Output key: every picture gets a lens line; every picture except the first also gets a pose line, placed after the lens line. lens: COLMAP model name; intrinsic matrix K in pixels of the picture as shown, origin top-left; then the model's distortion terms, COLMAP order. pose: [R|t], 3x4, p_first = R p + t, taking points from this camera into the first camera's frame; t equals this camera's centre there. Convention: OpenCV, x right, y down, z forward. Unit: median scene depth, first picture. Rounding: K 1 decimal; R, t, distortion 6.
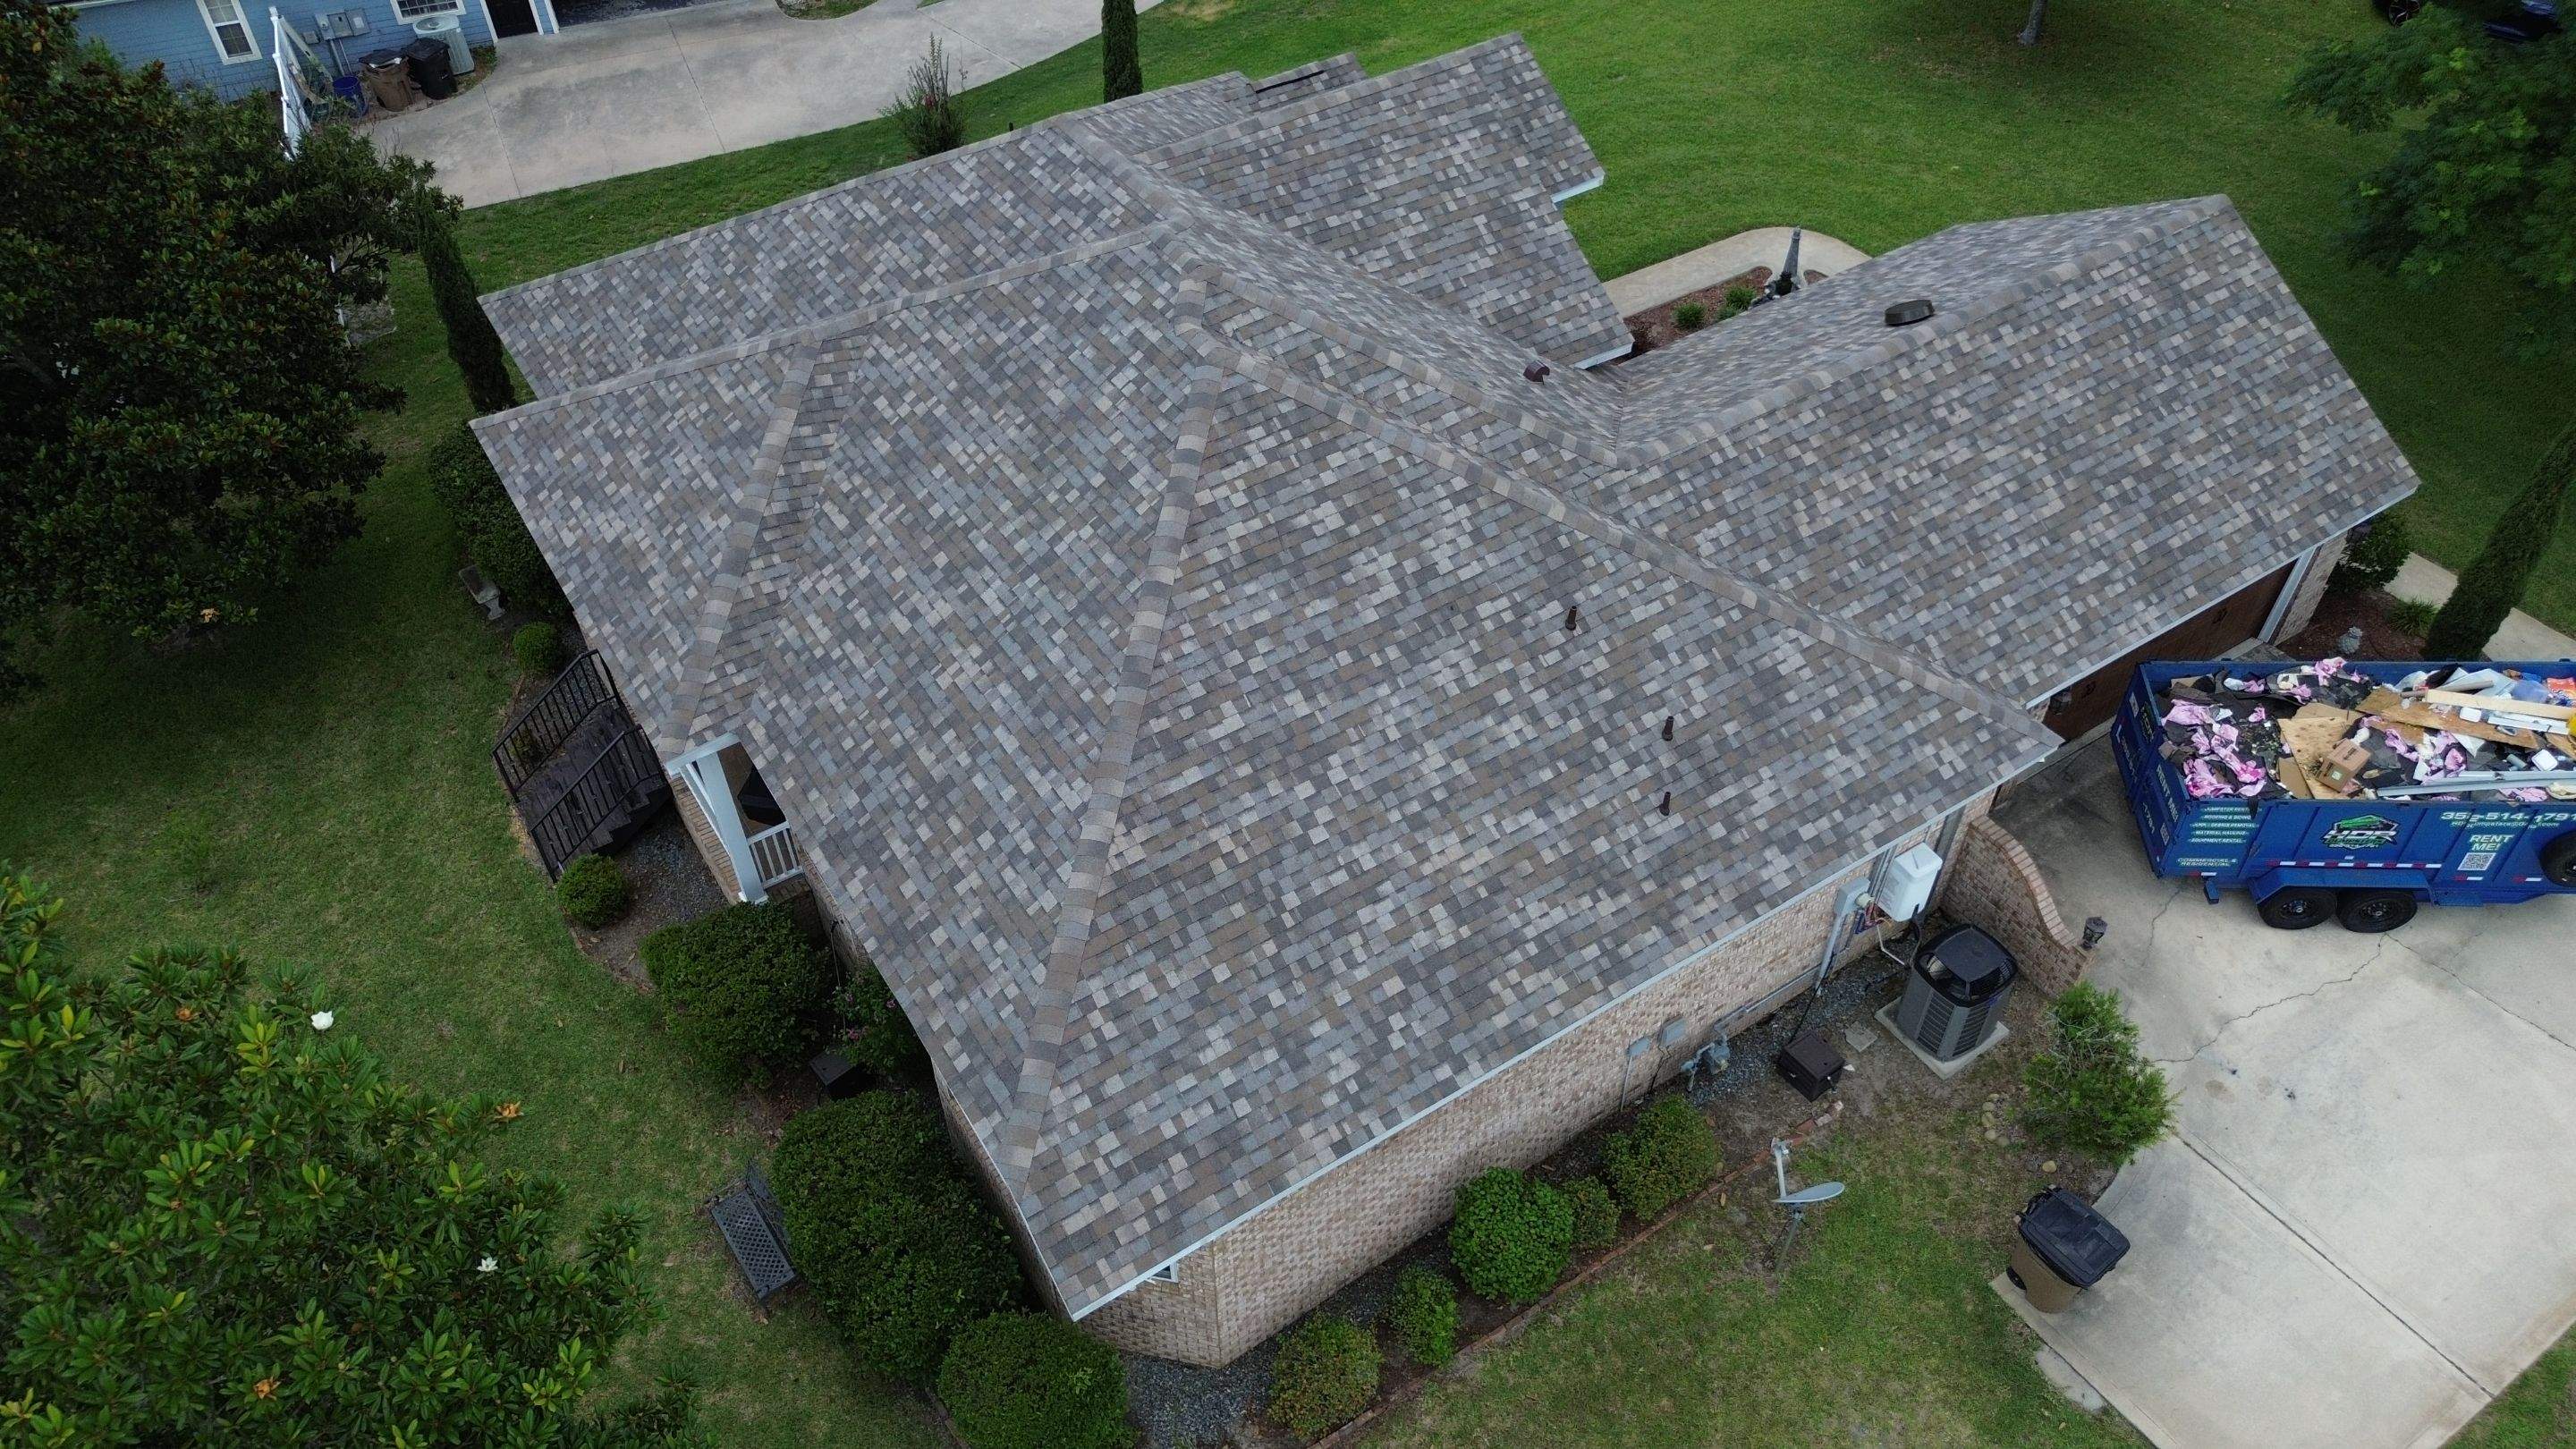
lens RADIAL K [[1837.8, 0, 1306.0], [0, 1837.8, 732.0], [0, 0, 1]] dist [0.065218, -0.065589]
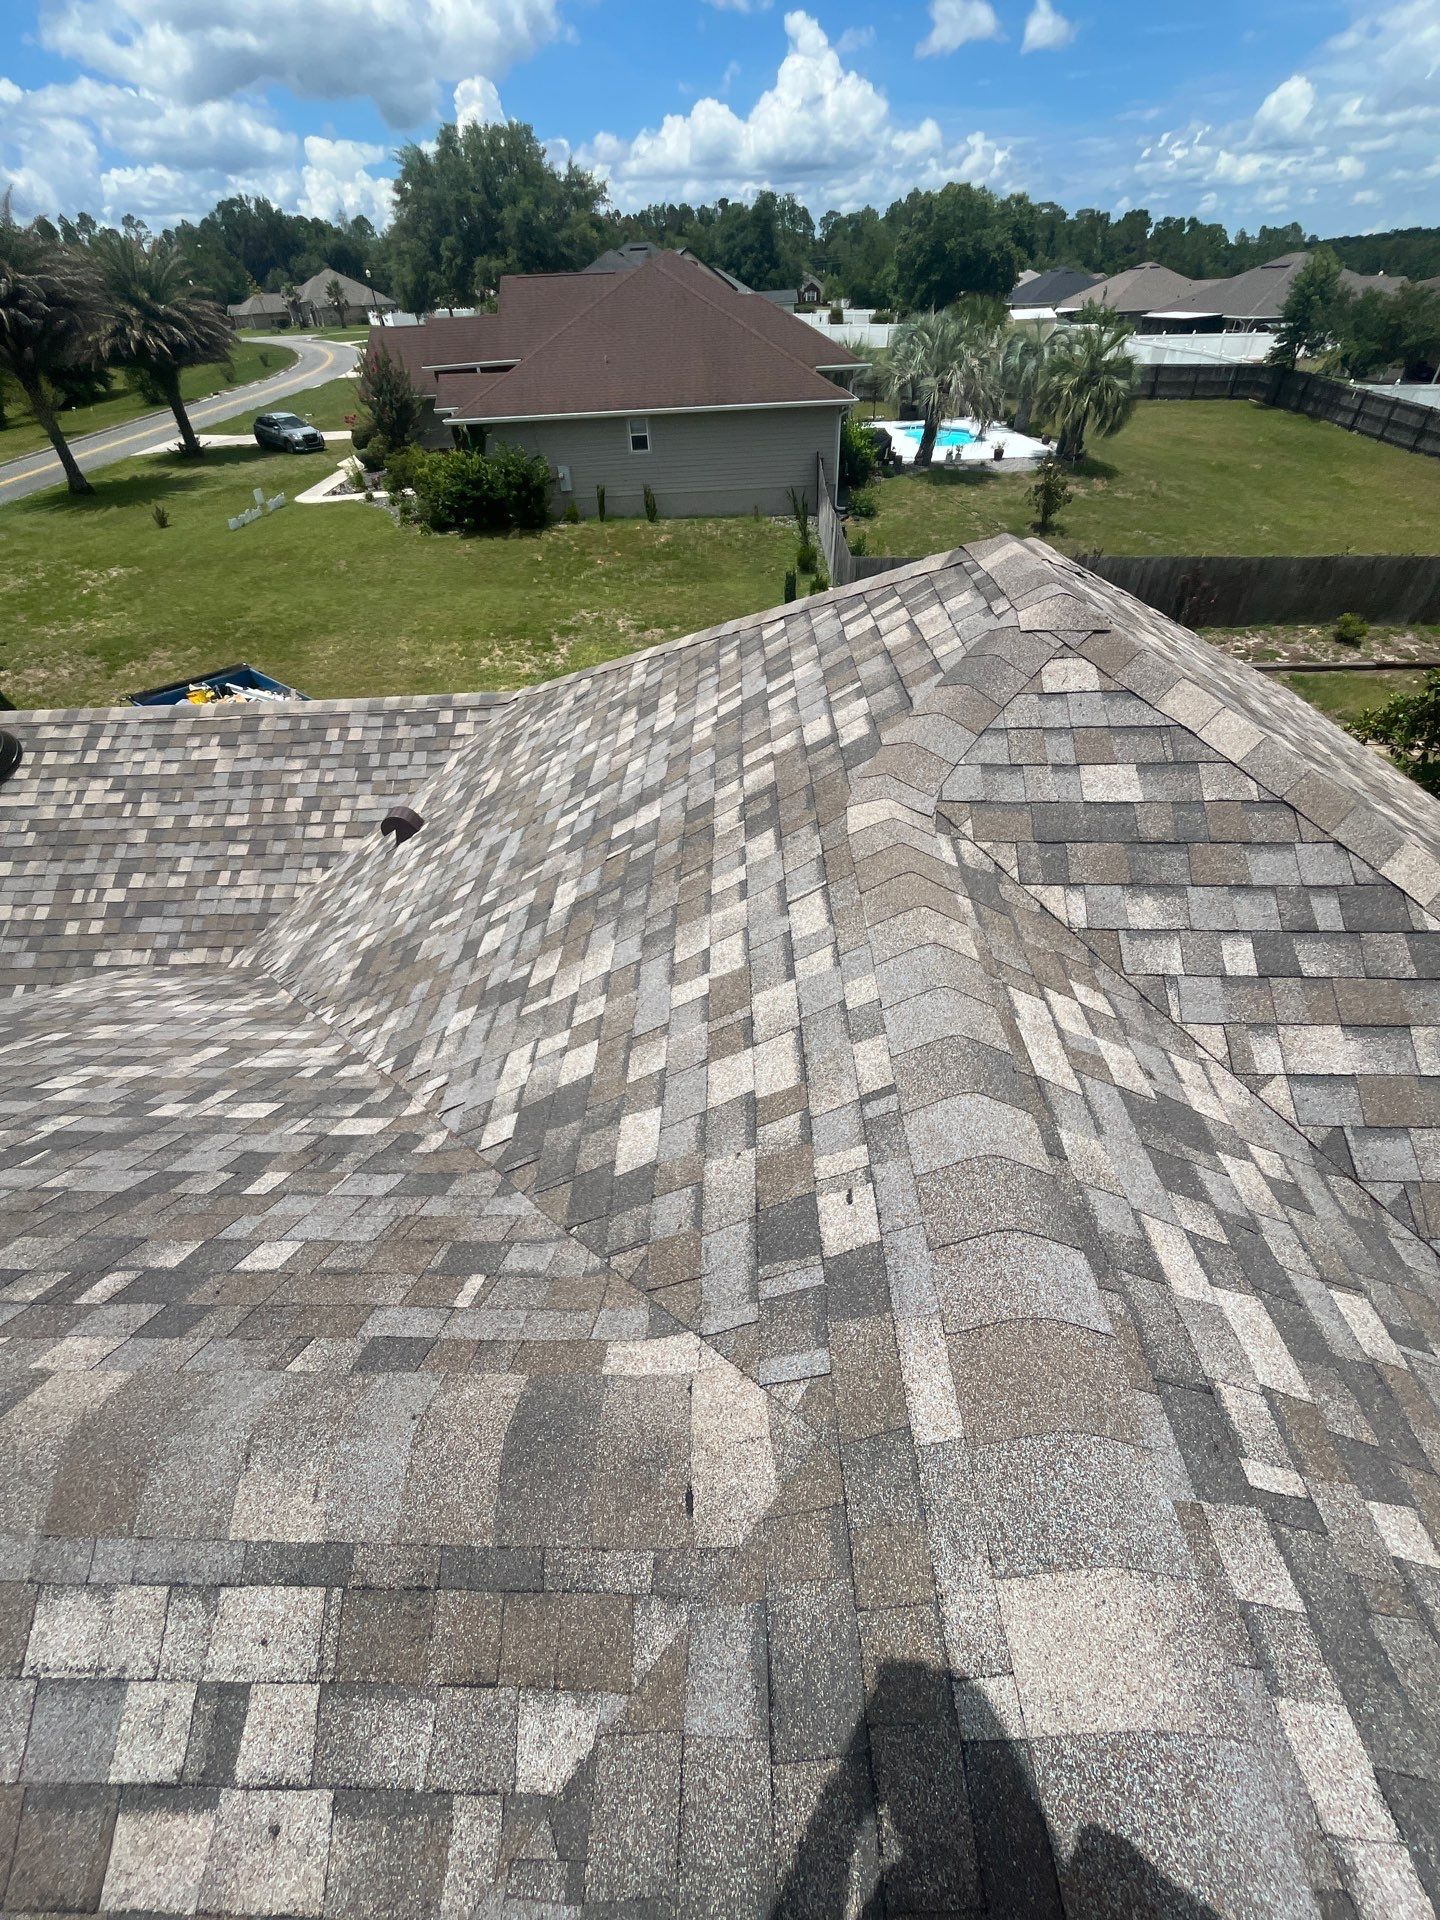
lens RADIAL K [[785.9, 0, 722.0], [0, 785.9, 954.4], [0, 0, 1]] dist [-0.005625, 0.002001]
pose [[-0.823699, -0.334738, 0.457679, -0.117598], [0.435423, 0.143632, 0.888694, -0.421930], [-0.363217, 0.931300, 0.027443, 1.095635]]
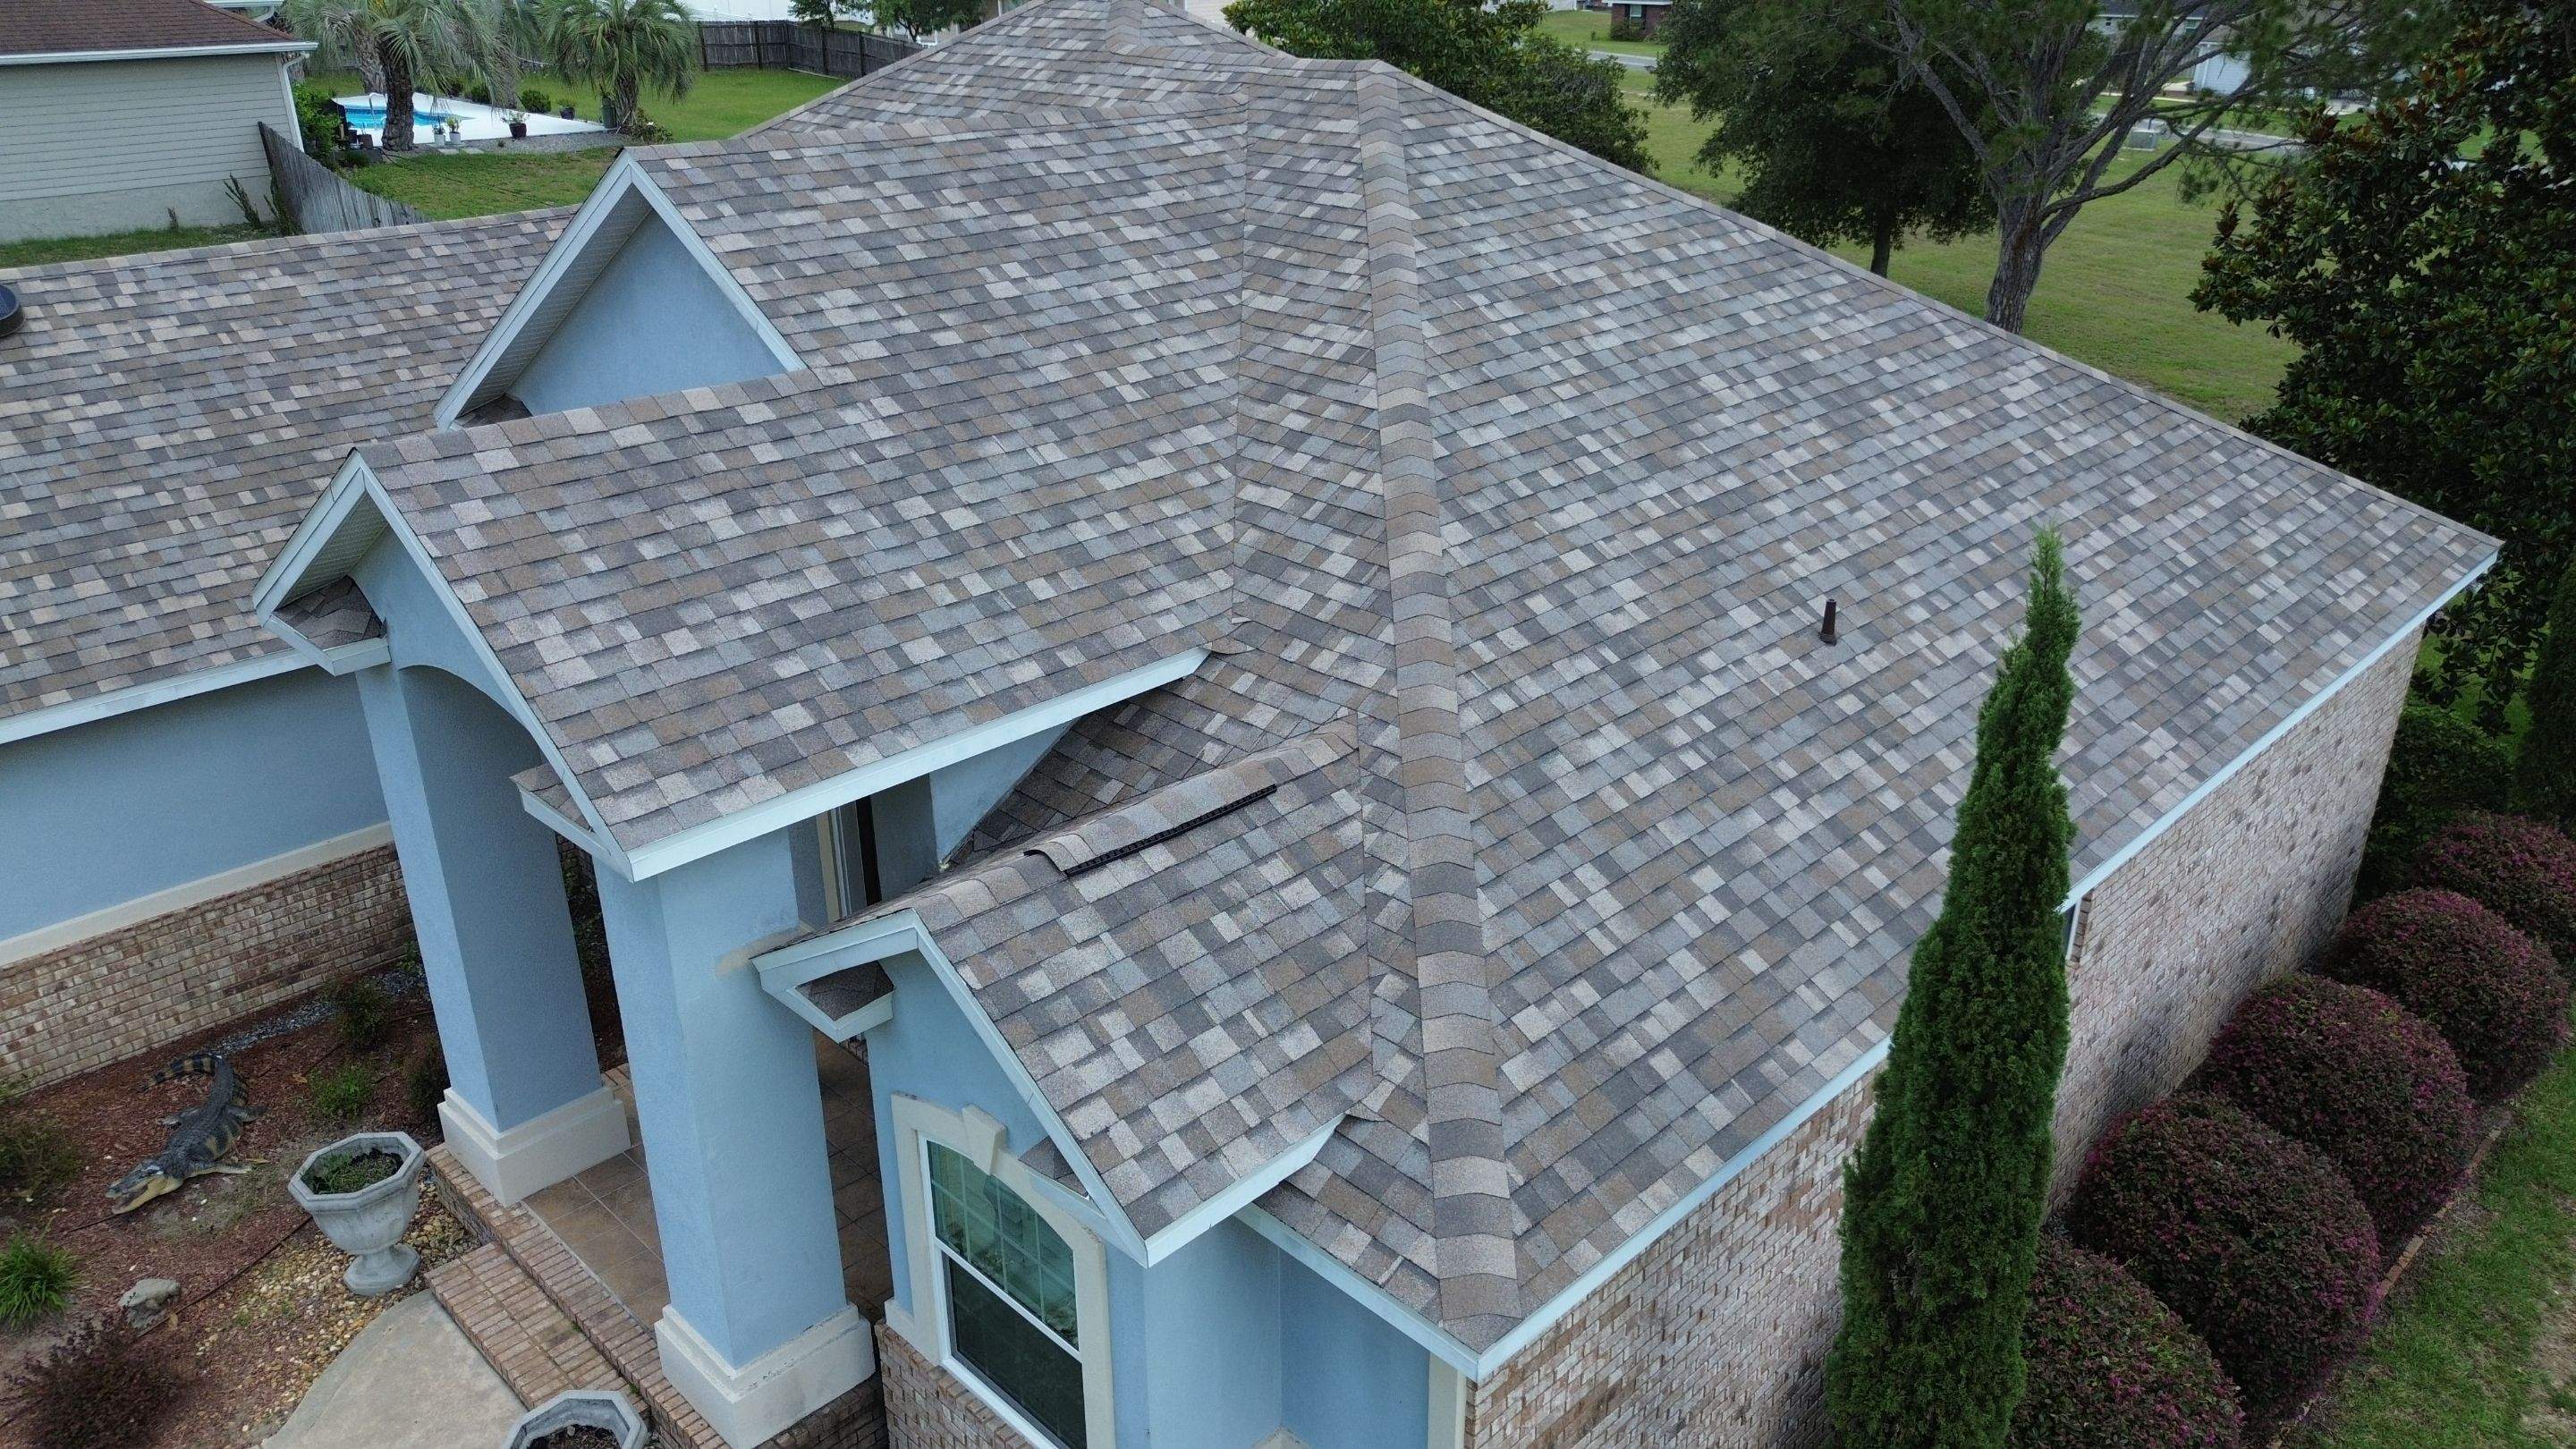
lens RADIAL K [[1837.8, 0, 1294.8], [0, 1837.8, 722.4], [0, 0, 1]] dist [0.065218, -0.065589]
pose [[-0.979073, 0.090083, -0.182484, 0.026991], [-0.139204, 0.357651, 0.923422, -0.925150], [0.148450, 0.929500, -0.337626, 1.602671]]
